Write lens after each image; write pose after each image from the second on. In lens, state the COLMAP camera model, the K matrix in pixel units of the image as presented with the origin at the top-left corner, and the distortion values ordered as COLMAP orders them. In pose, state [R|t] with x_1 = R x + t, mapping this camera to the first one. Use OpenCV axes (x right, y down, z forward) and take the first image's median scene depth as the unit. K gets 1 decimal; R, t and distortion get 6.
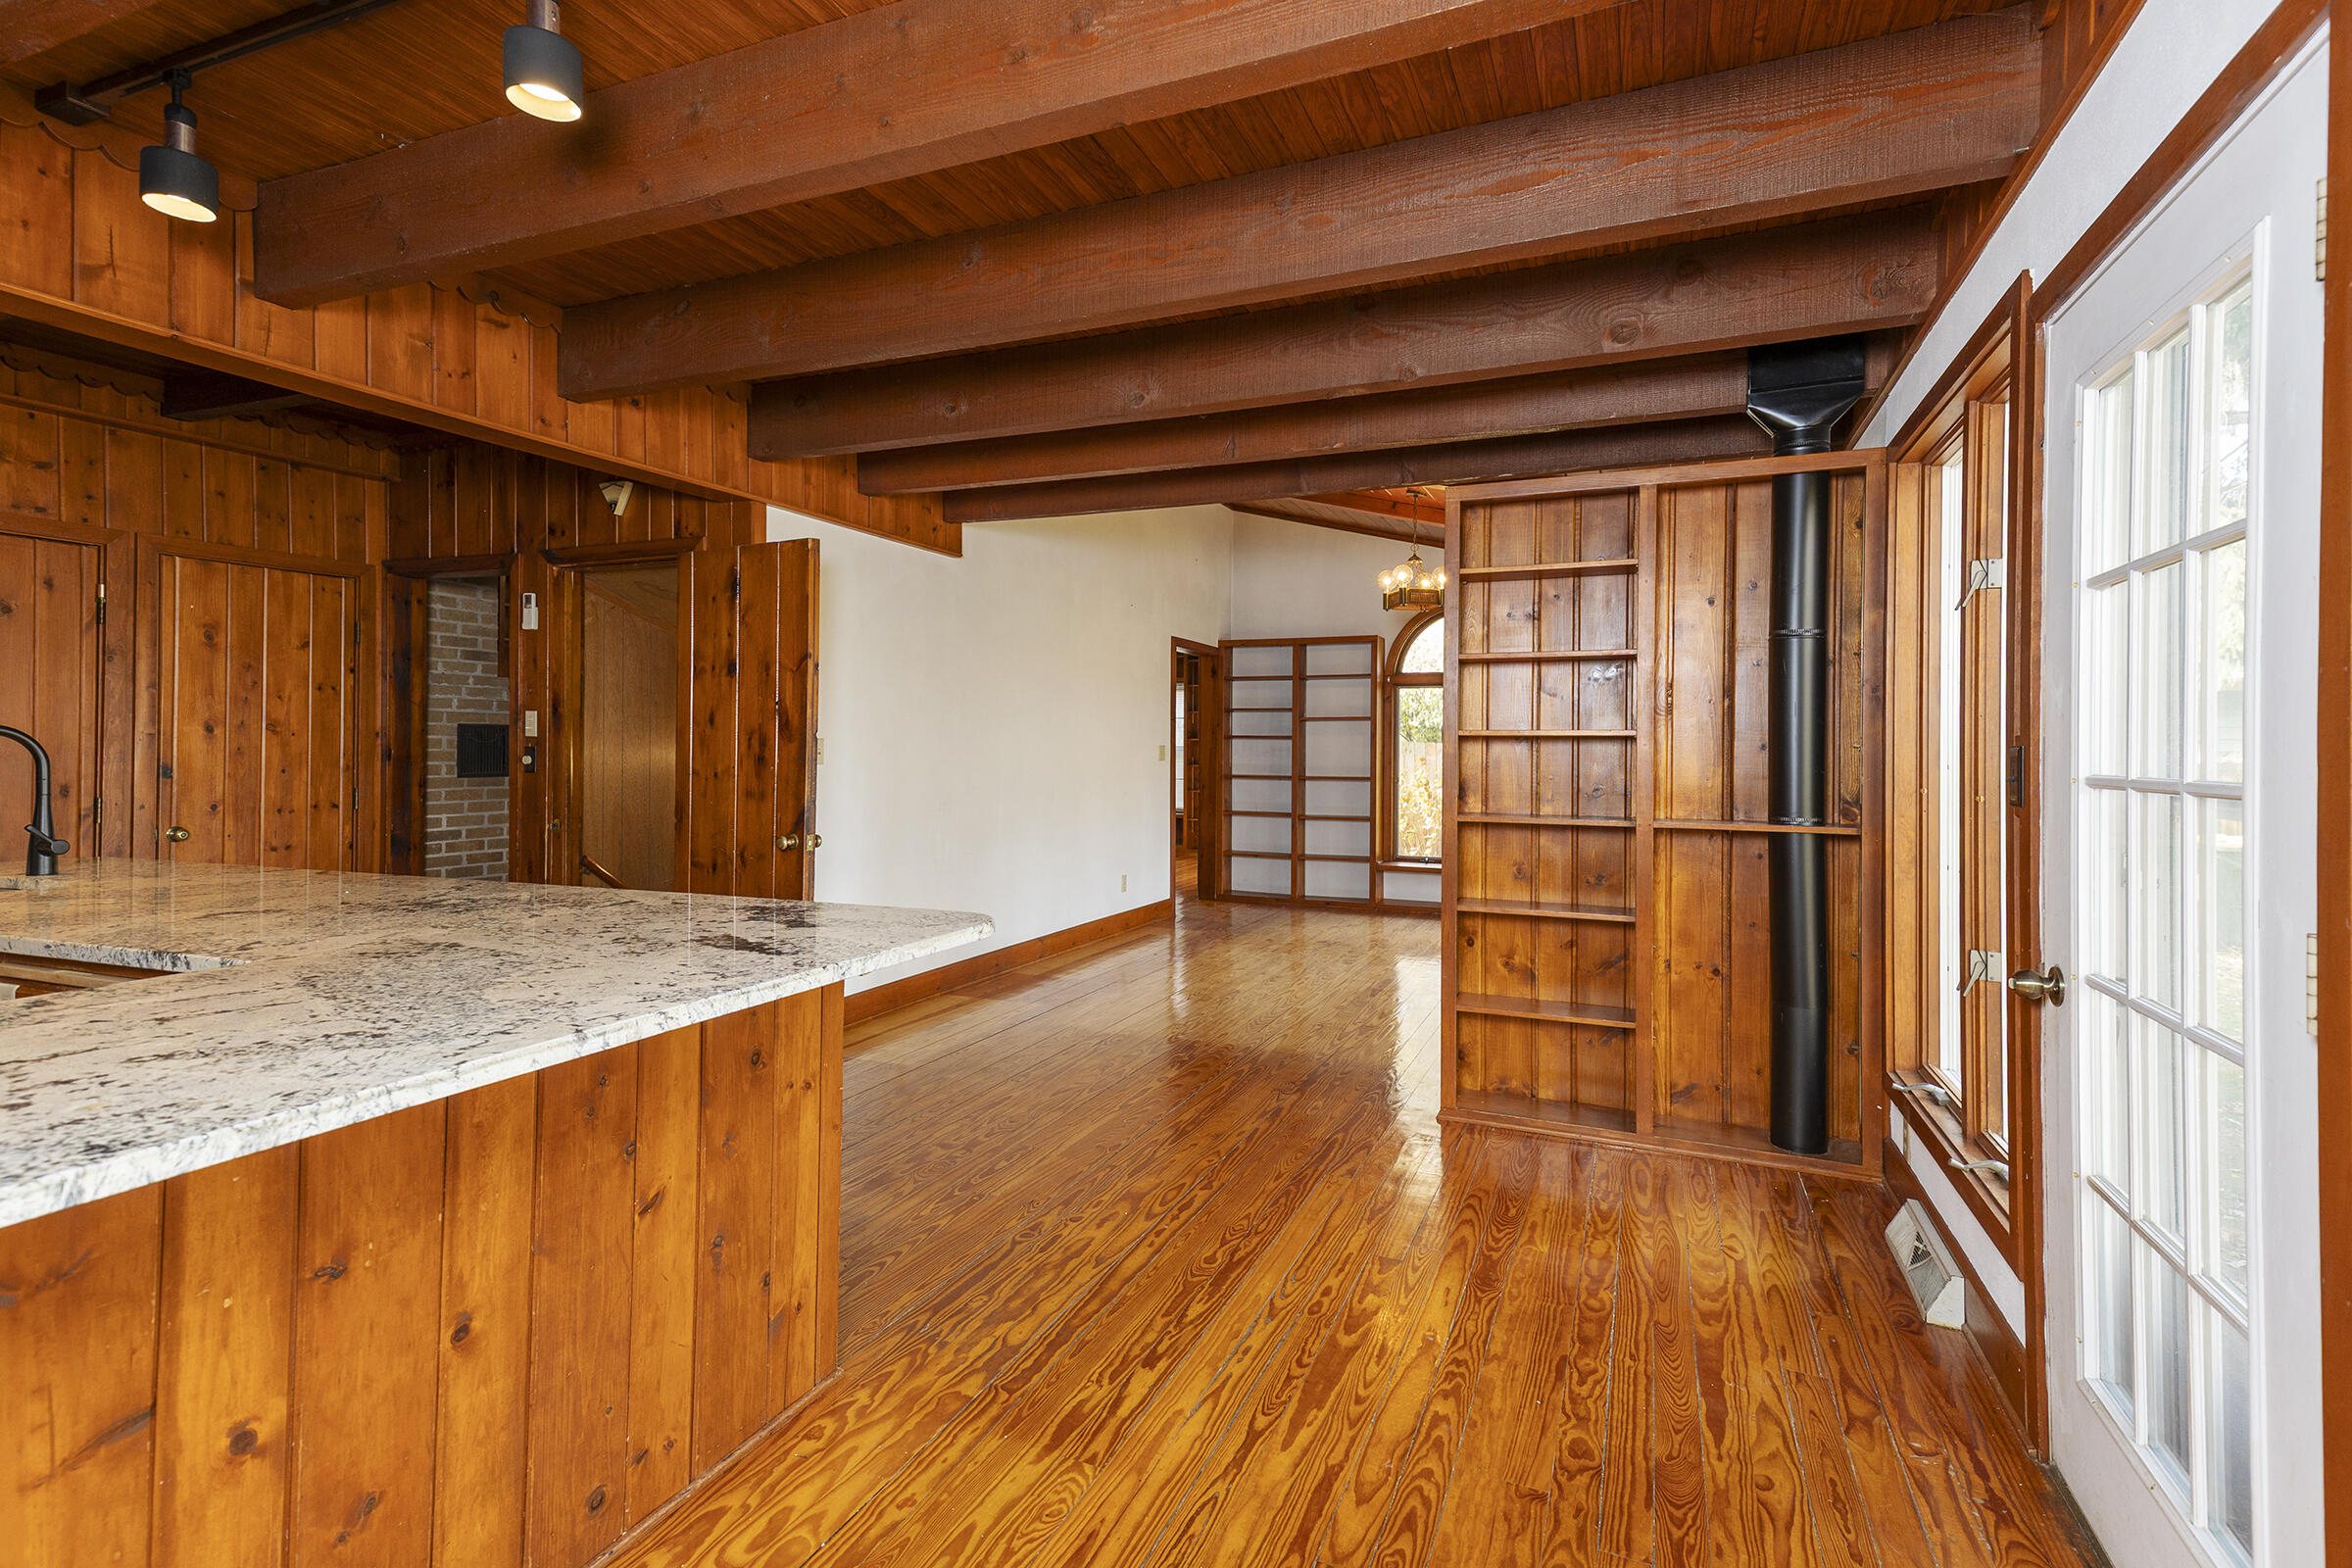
lens RADIAL K [[1100.6, 0, 1177.5], [0, 1100.6, 743.0], [0, 0, 1]] dist [0.042552, -0.001248]
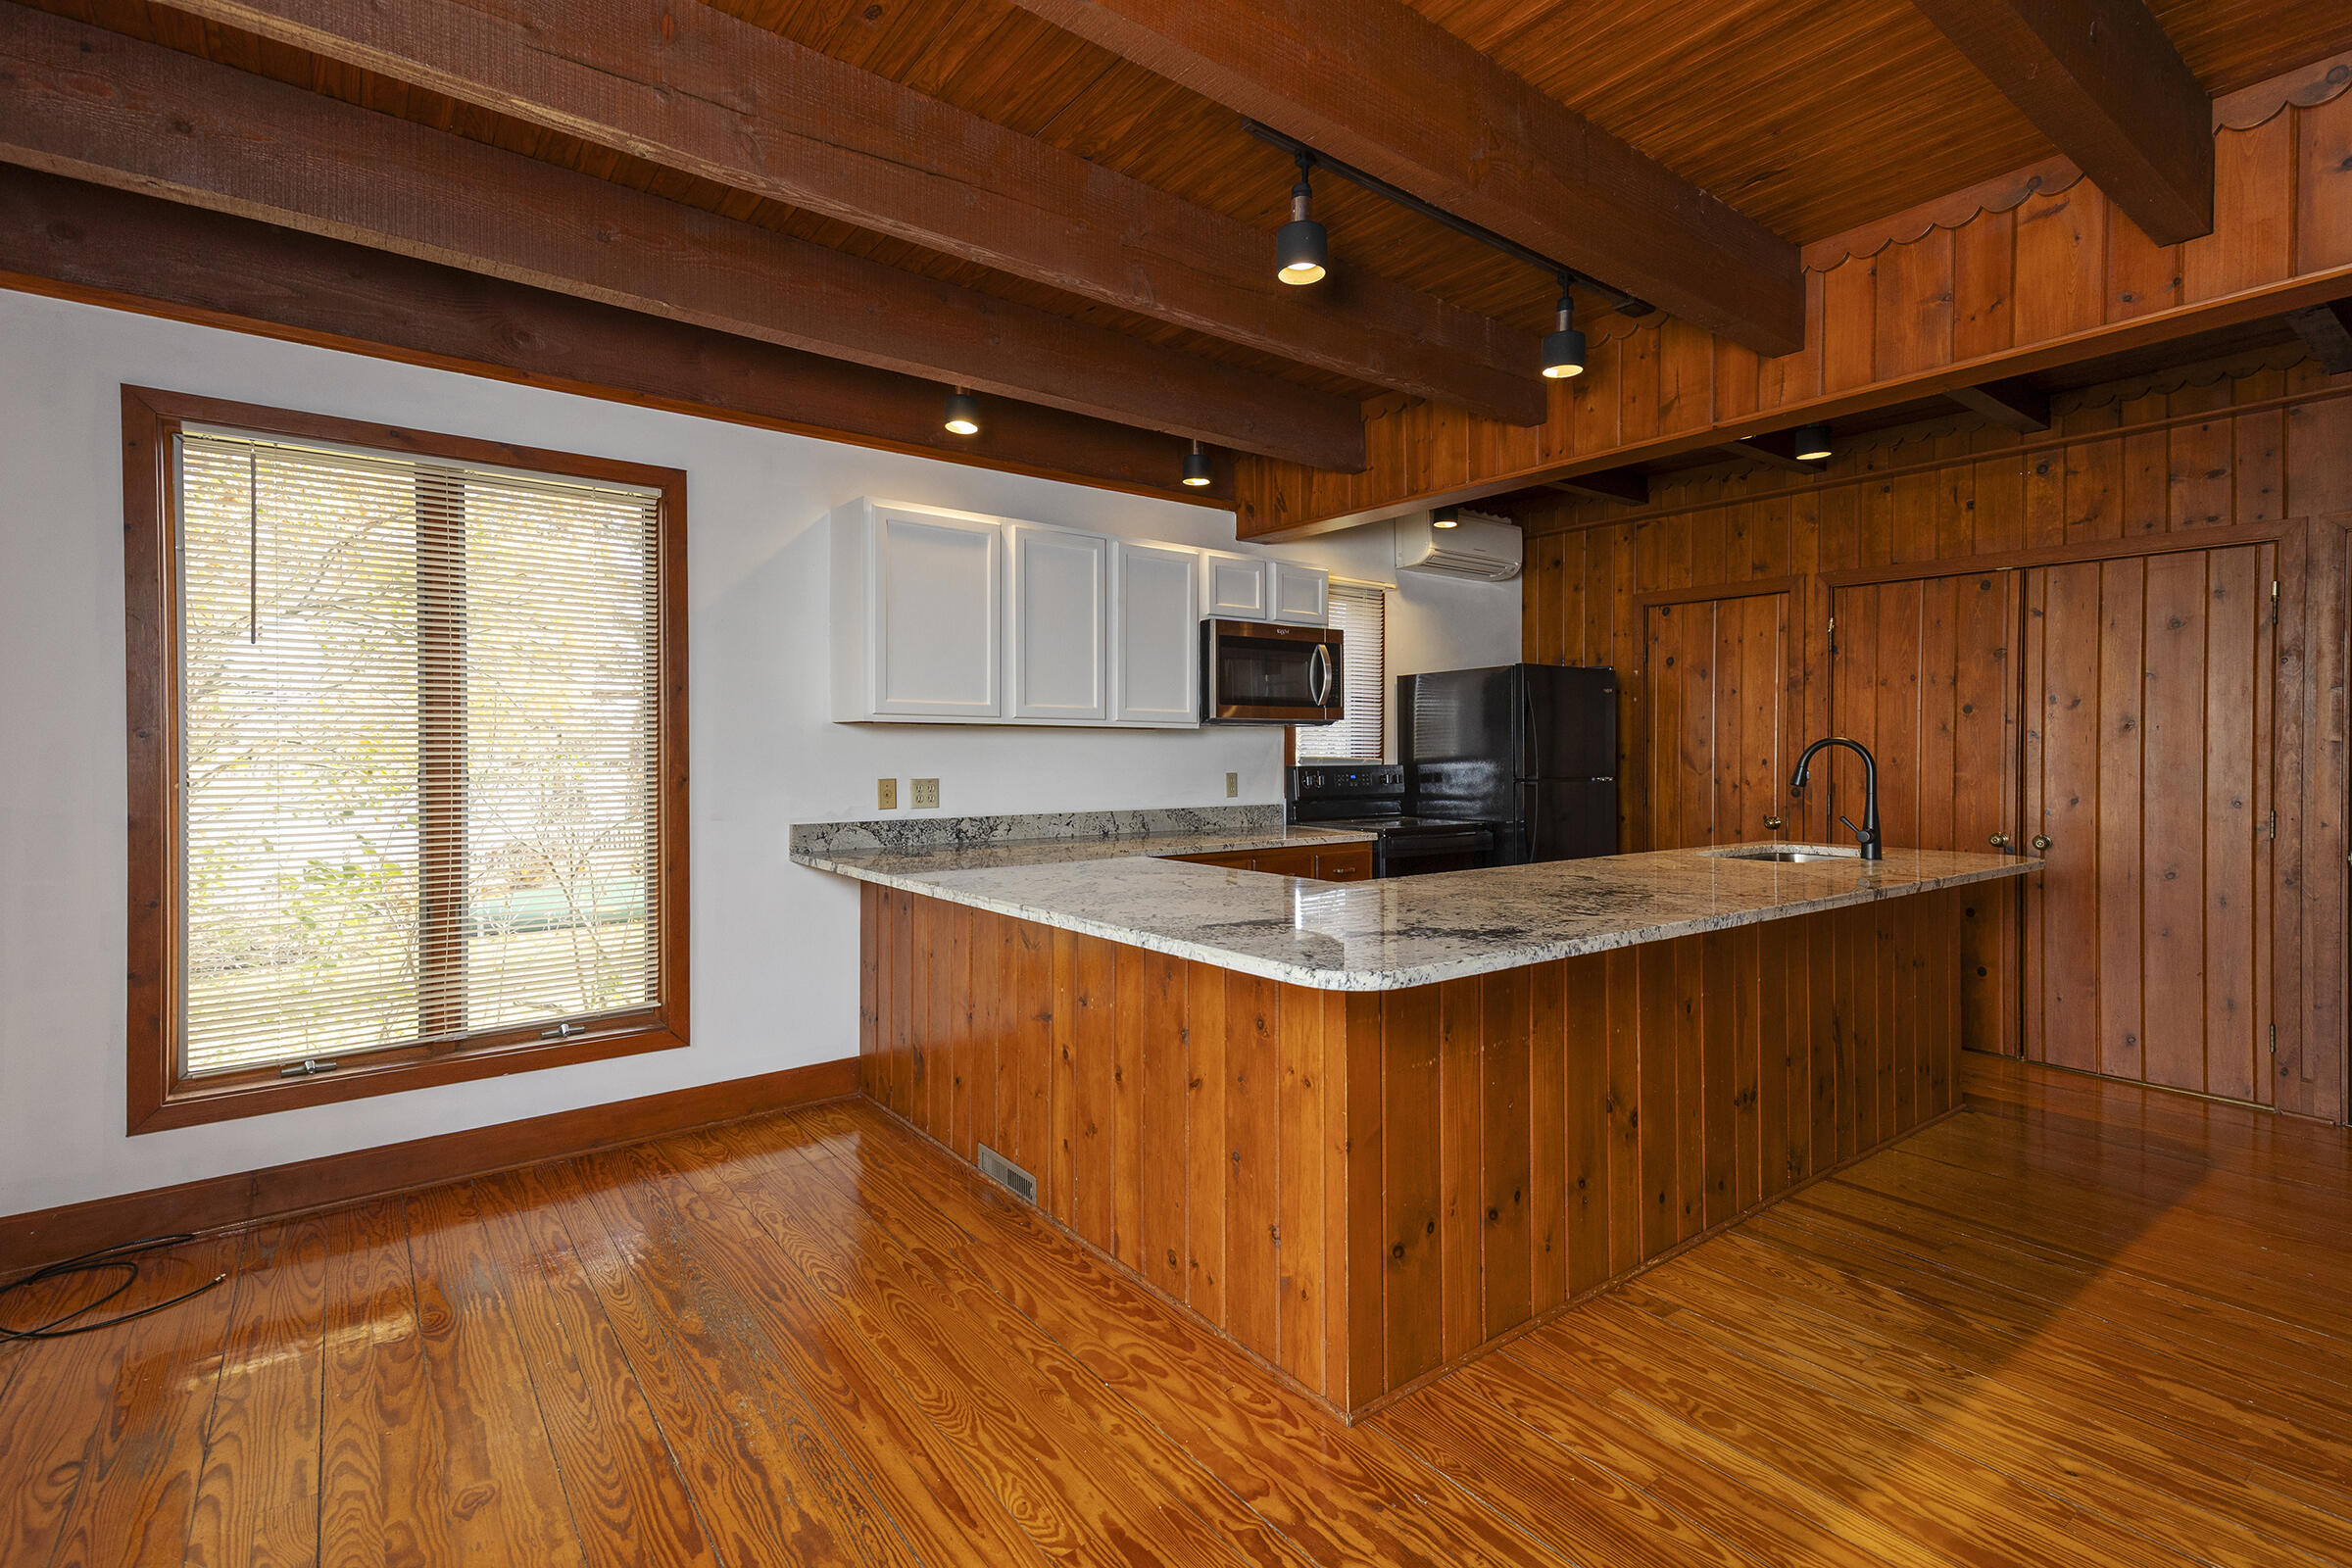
lens RADIAL K [[1077.4, 0, 1185.7], [0, 1077.4, 756.6], [0, 0, 1]] dist [0.045877, -0.000182]
pose [[-0.484029, -0.003071, -0.875046, 0.640298], [0.000588, 0.999992, -0.003835, 0.014345], [0.875052, -0.002371, -0.484024, 1.500339]]
